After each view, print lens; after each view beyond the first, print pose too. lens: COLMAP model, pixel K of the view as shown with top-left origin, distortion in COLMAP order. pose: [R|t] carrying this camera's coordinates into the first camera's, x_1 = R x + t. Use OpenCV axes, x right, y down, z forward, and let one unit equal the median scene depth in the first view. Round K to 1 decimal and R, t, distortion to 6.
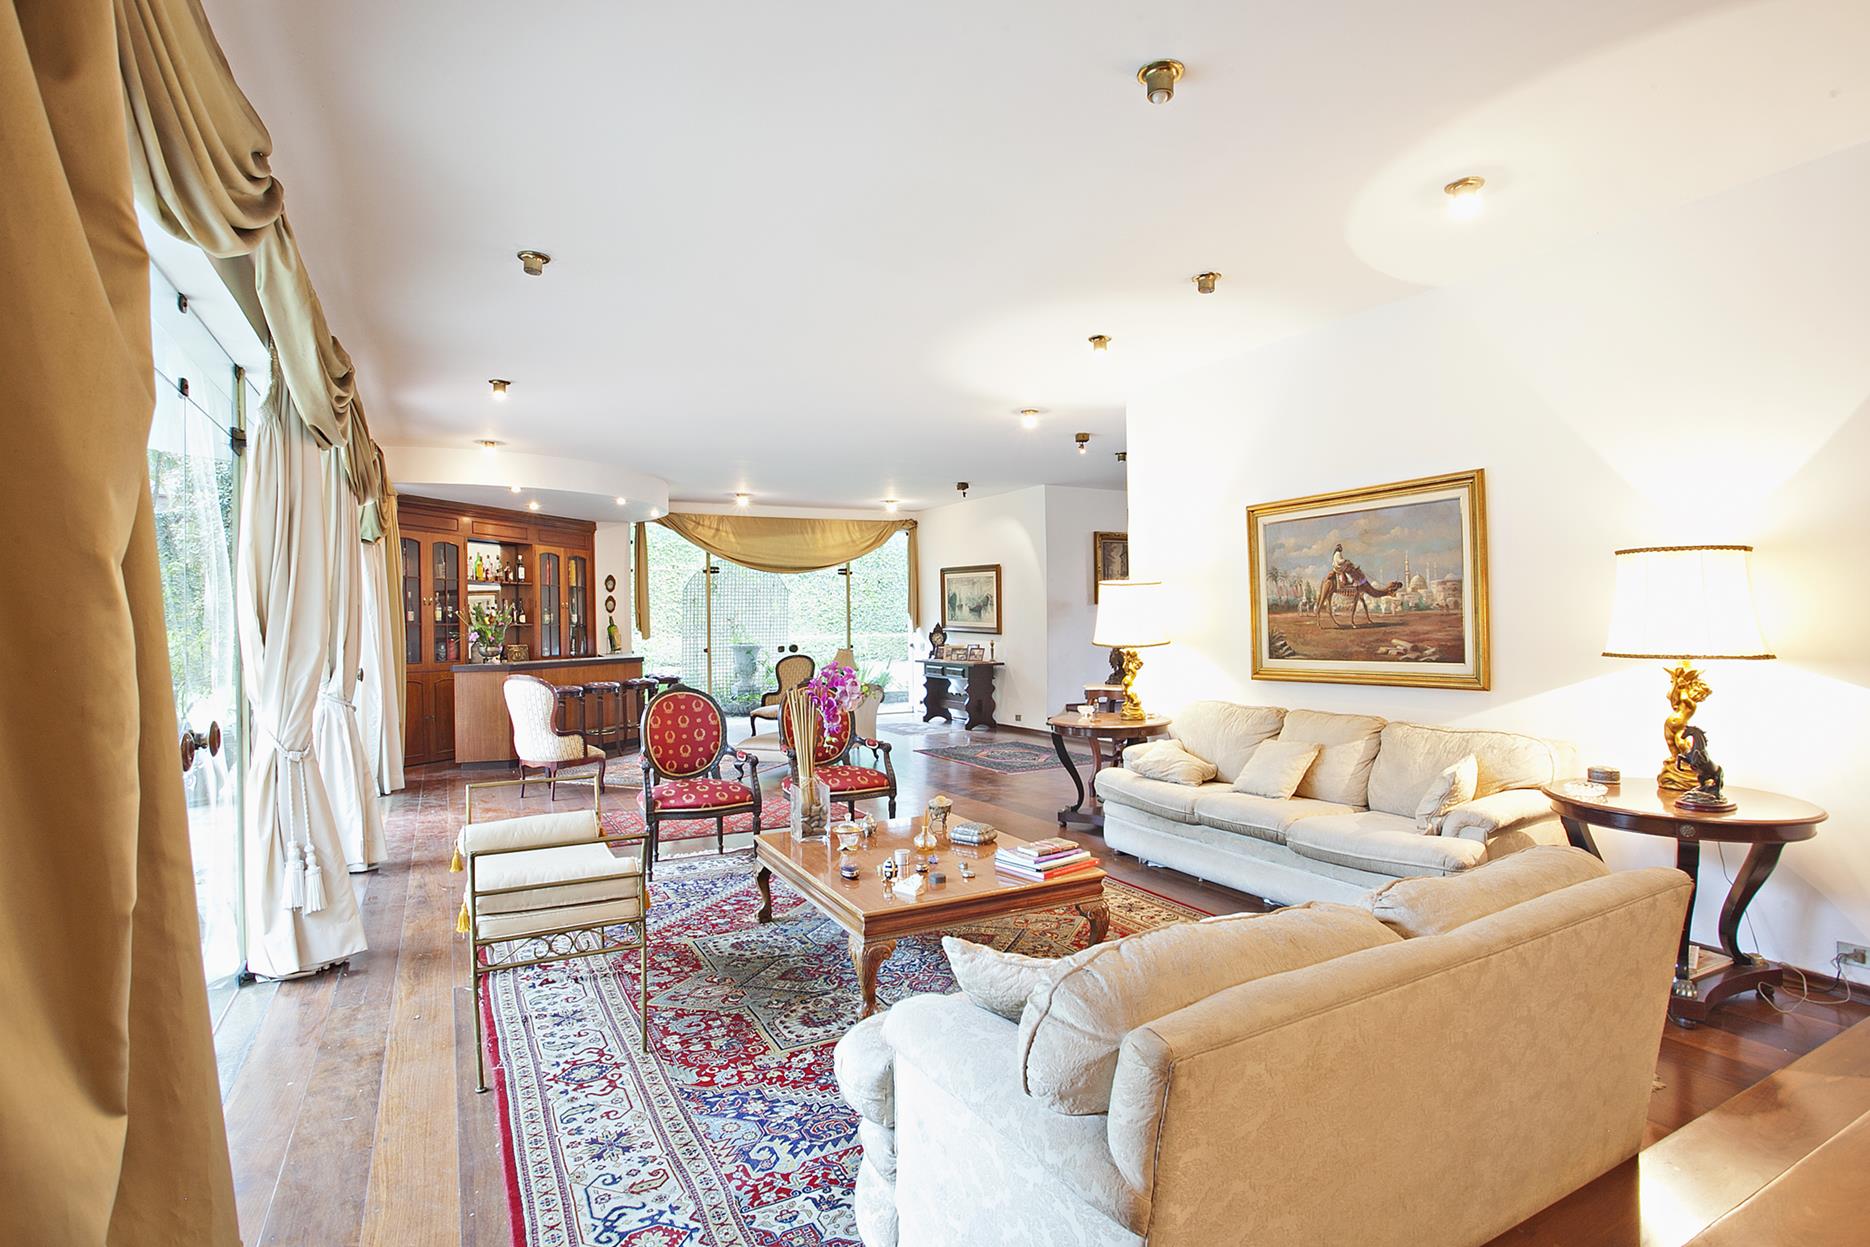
lens RADIAL K [[921.0, 0, 931.7], [0, 921.0, 623.7], [0, 0, 1]] dist [-0.076726, 0.037586]
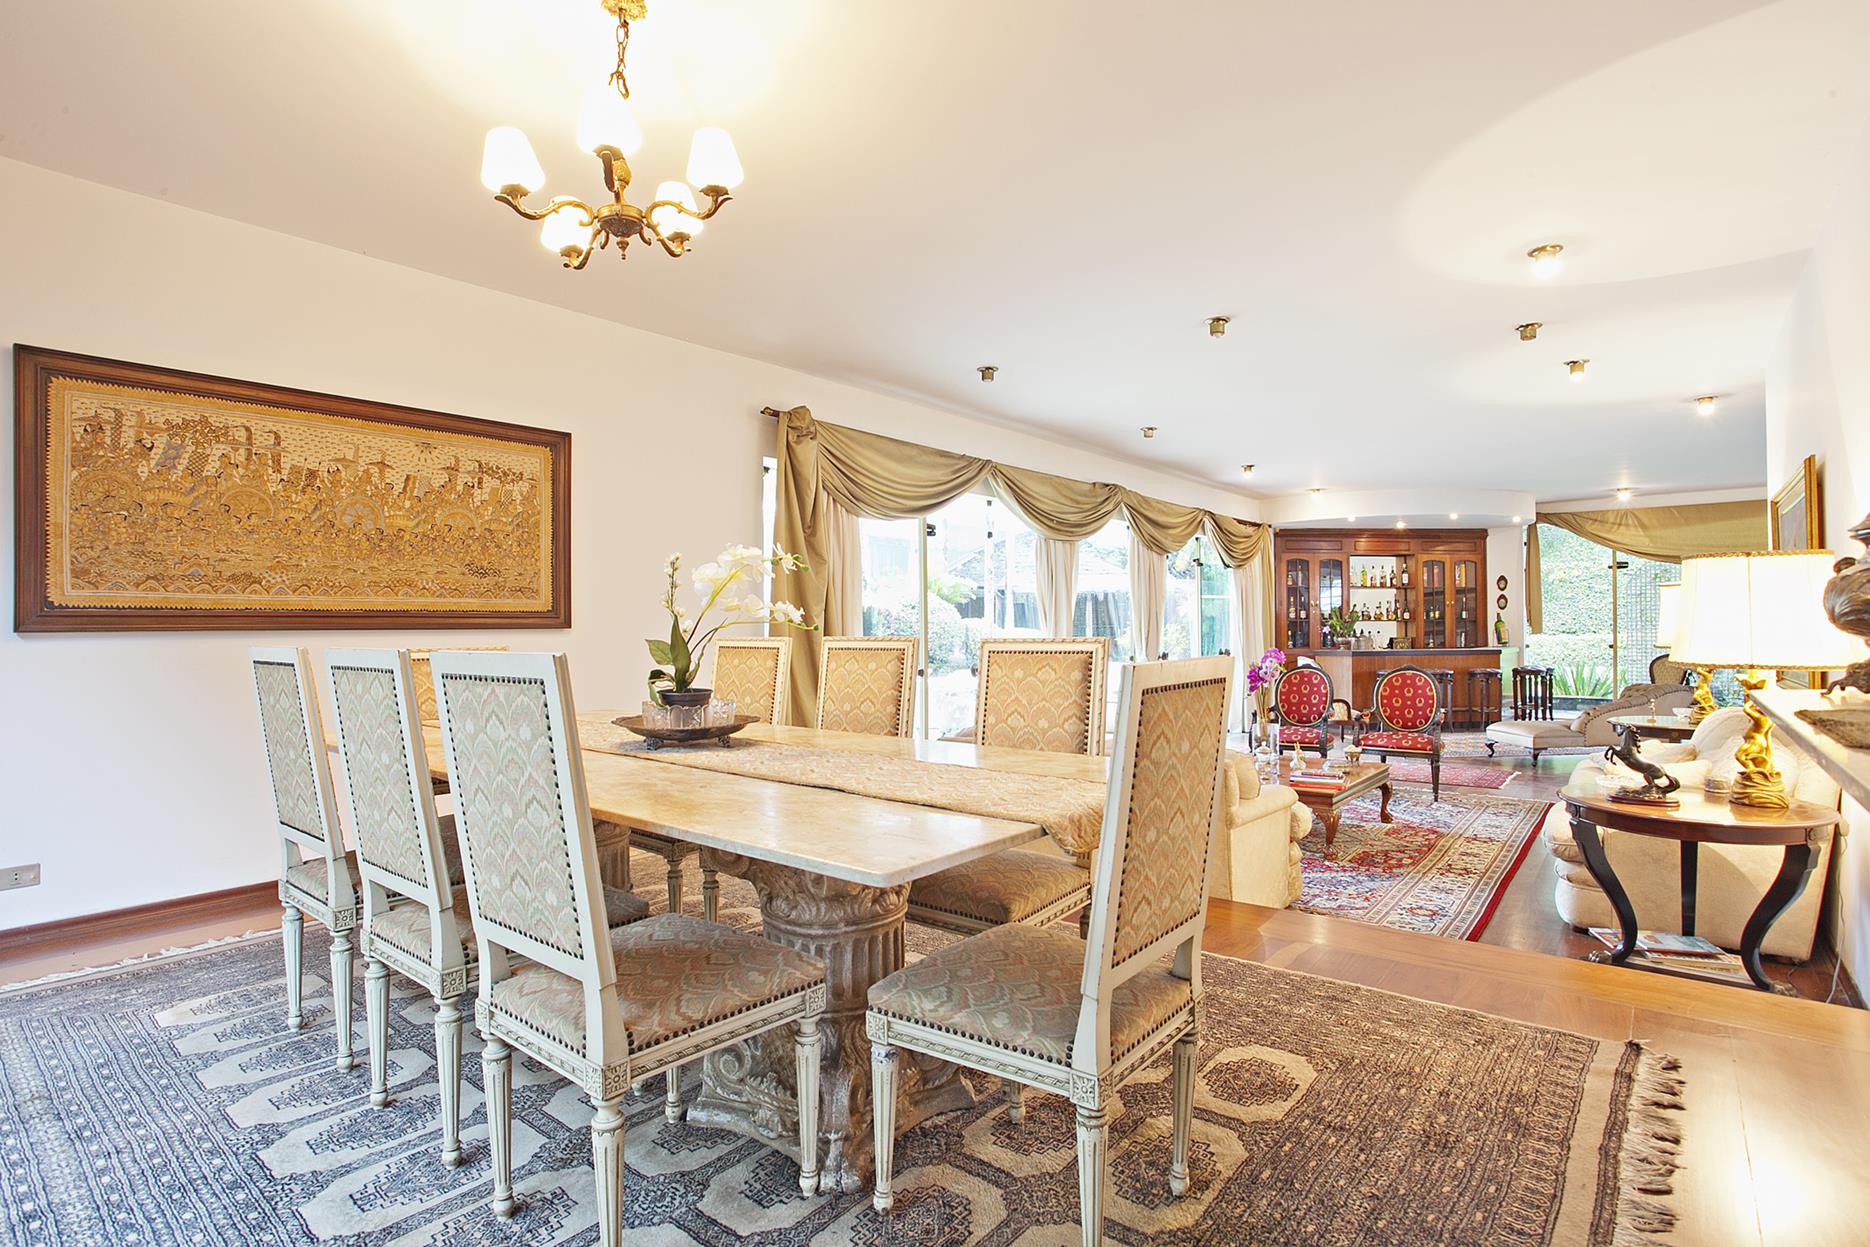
lens RADIAL K [[921.0, 0, 931.7], [0, 921.0, 623.7], [0, 0, 1]] dist [-0.076726, 0.037586]
pose [[0.375914, 0.006453, -0.926632, 0.402293], [0.002735, 0.999964, 0.008073, -0.005540], [0.926651, -0.005569, 0.375882, -0.051110]]
